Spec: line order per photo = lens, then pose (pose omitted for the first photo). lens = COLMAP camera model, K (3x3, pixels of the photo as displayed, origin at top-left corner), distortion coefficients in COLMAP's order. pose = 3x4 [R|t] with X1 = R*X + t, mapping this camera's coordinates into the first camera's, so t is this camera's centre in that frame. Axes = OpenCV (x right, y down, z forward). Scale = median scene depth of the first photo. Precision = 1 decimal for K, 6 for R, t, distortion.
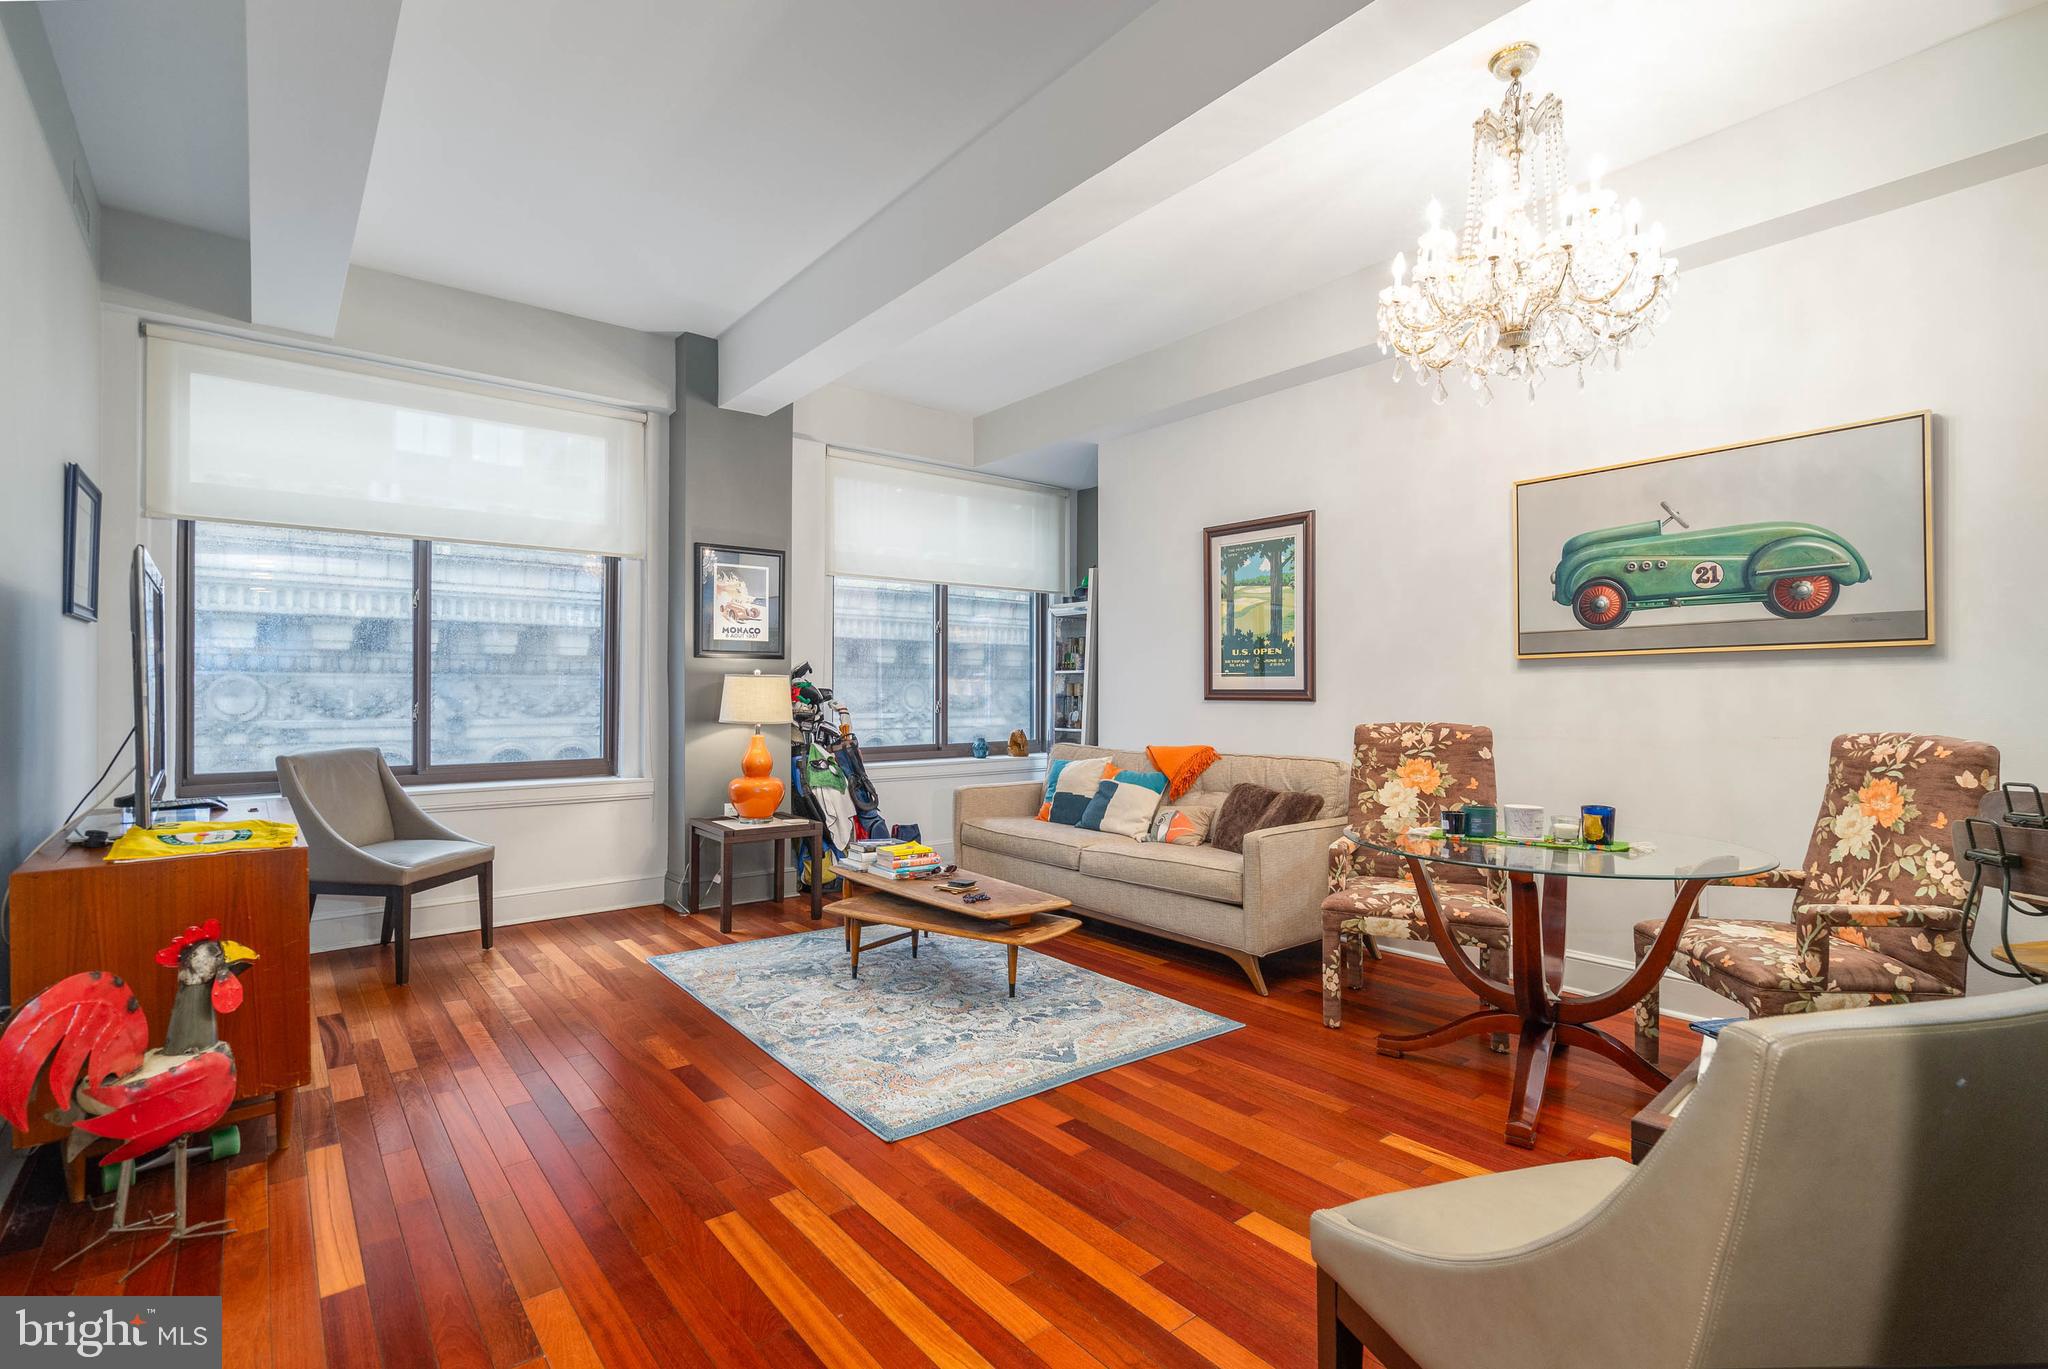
lens RADIAL K [[939.0, 0, 1007.4], [0, 939.0, 687.8], [0, 0, 1]] dist [-0.010327, -0.000050]
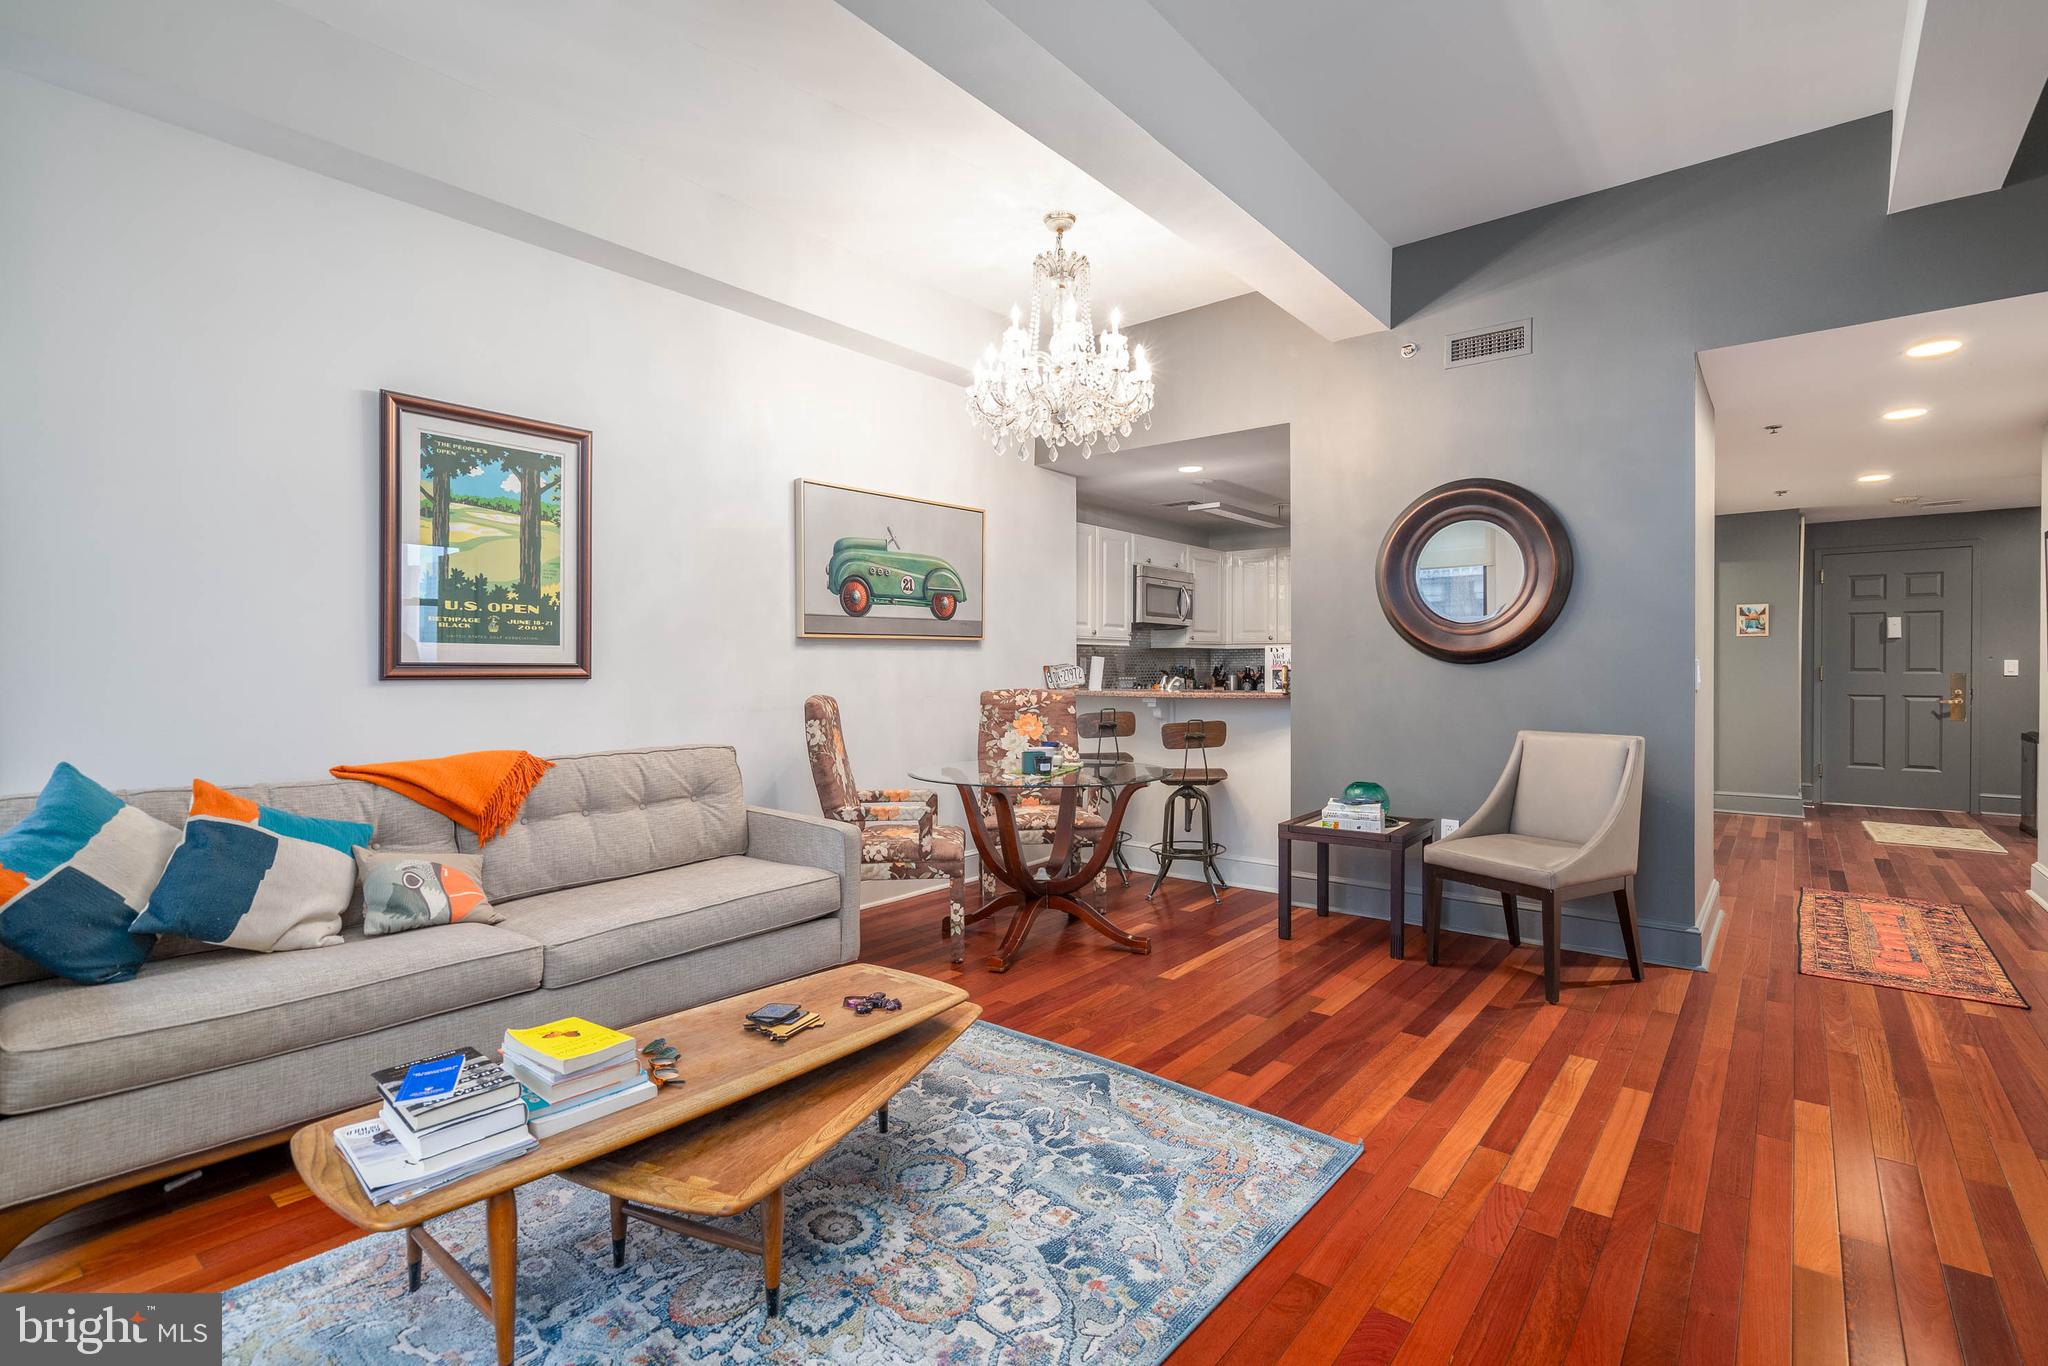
lens RADIAL K [[942.8, 0, 1048.2], [0, 942.8, 670.5], [0, 0, 1]] dist [-0.001242, 0.000147]
pose [[-0.221695, -0.002873, 0.975112, -0.653794], [-0.002775, 0.999993, 0.002315, 0.005890], [-0.975112, -0.002193, -0.221702, 1.022115]]
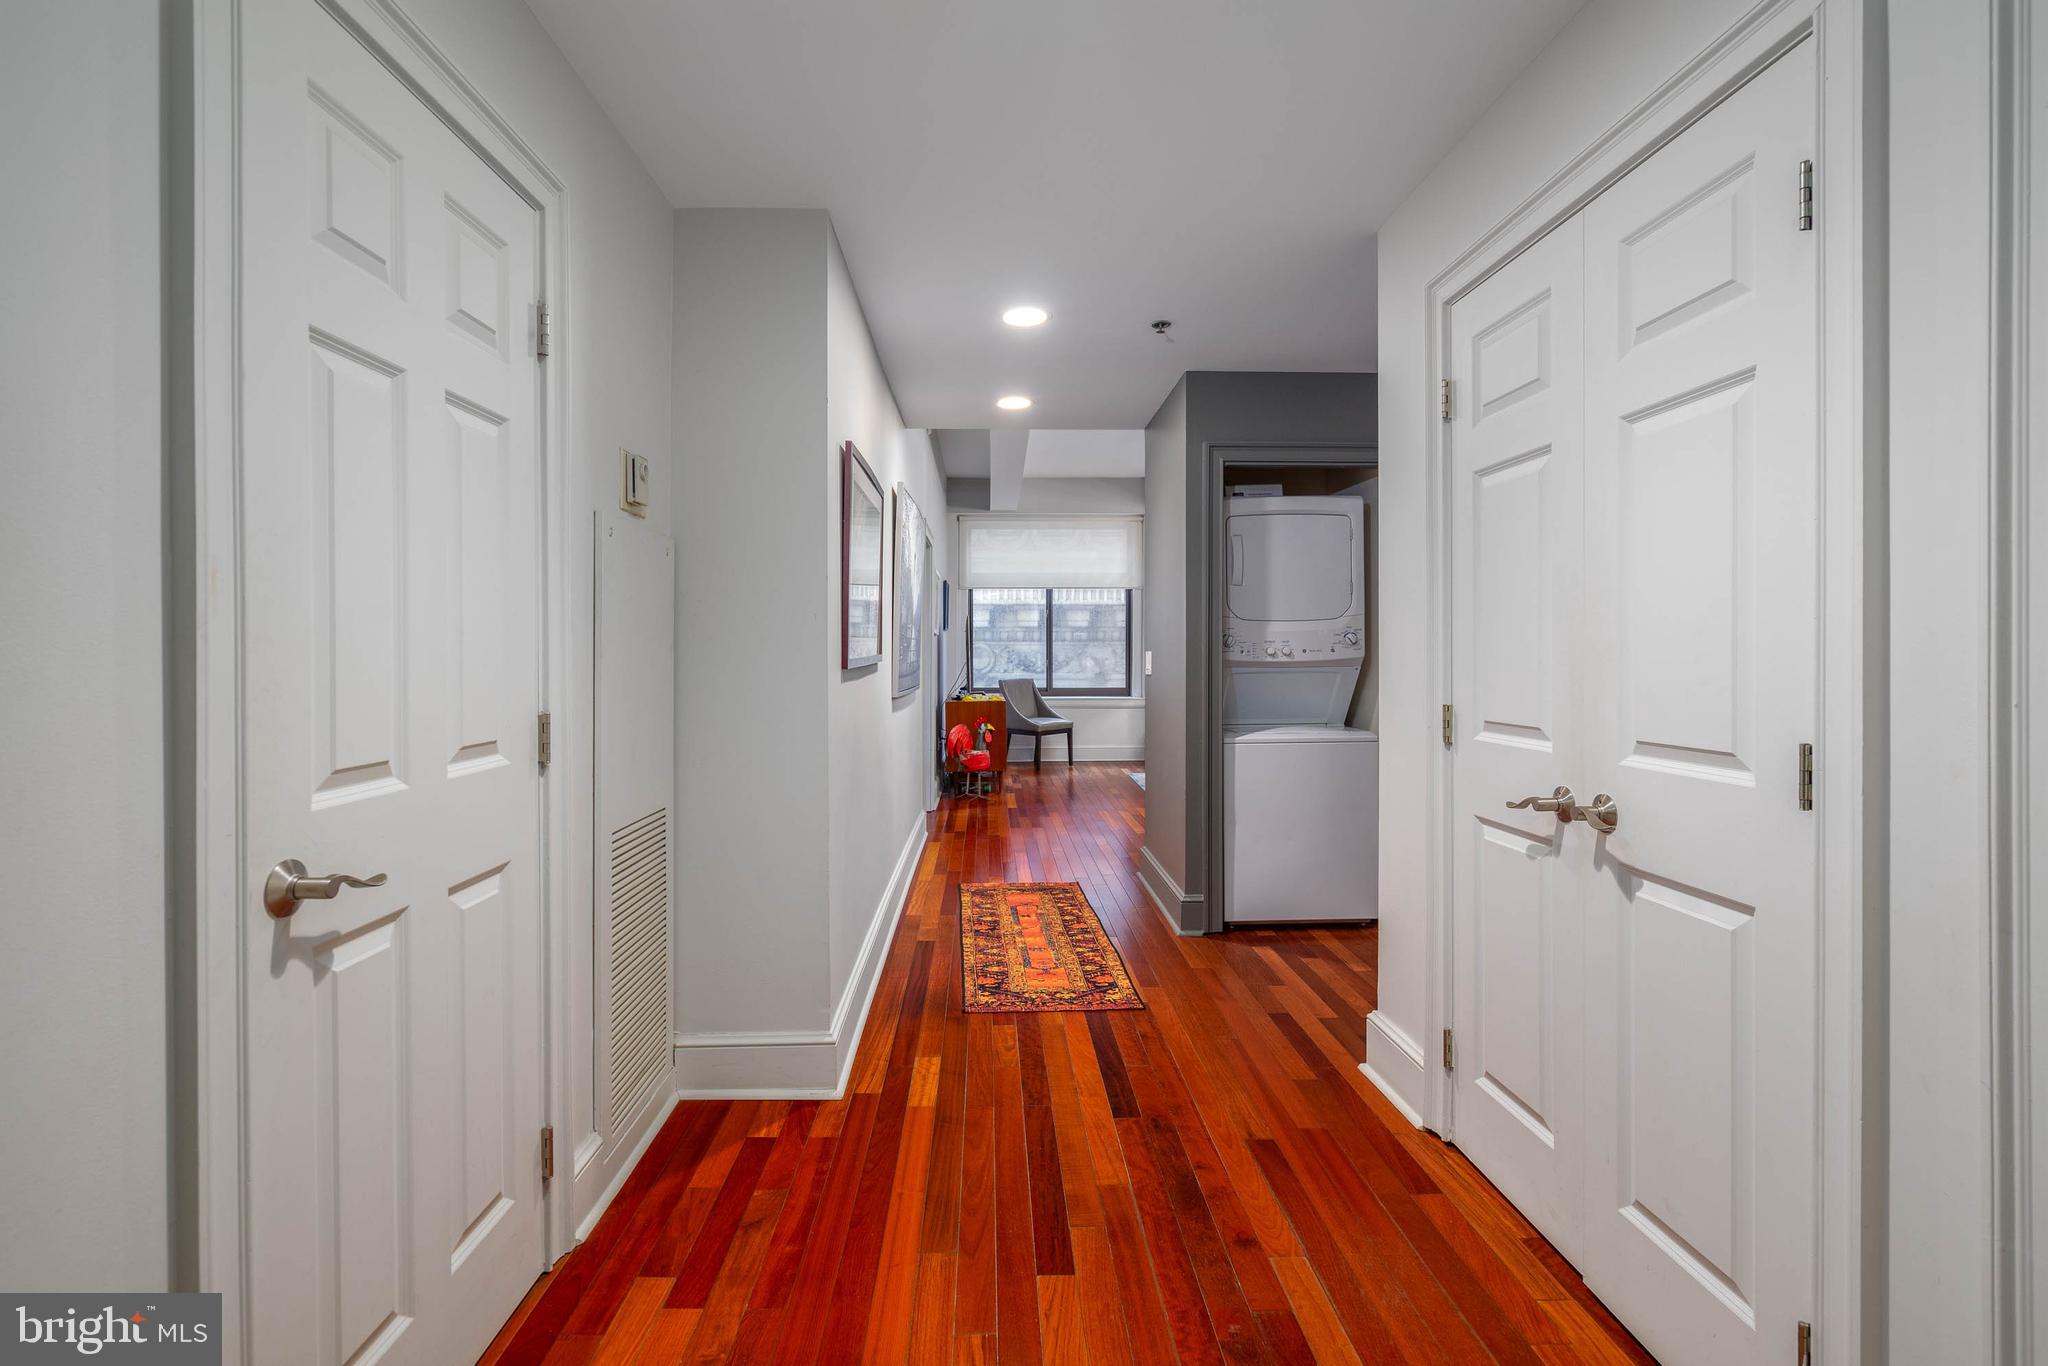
lens RADIAL K [[920.5, 0, 1033.8], [0, 920.5, 683.3], [0, 0, 1]] dist [-0.000730, -0.000194]
pose [[0.809489, 0.017483, -0.586874, 0.854611], [0.003888, 0.999375, 0.035133, -0.010227], [0.587122, -0.030722, 0.808915, -1.086428]]
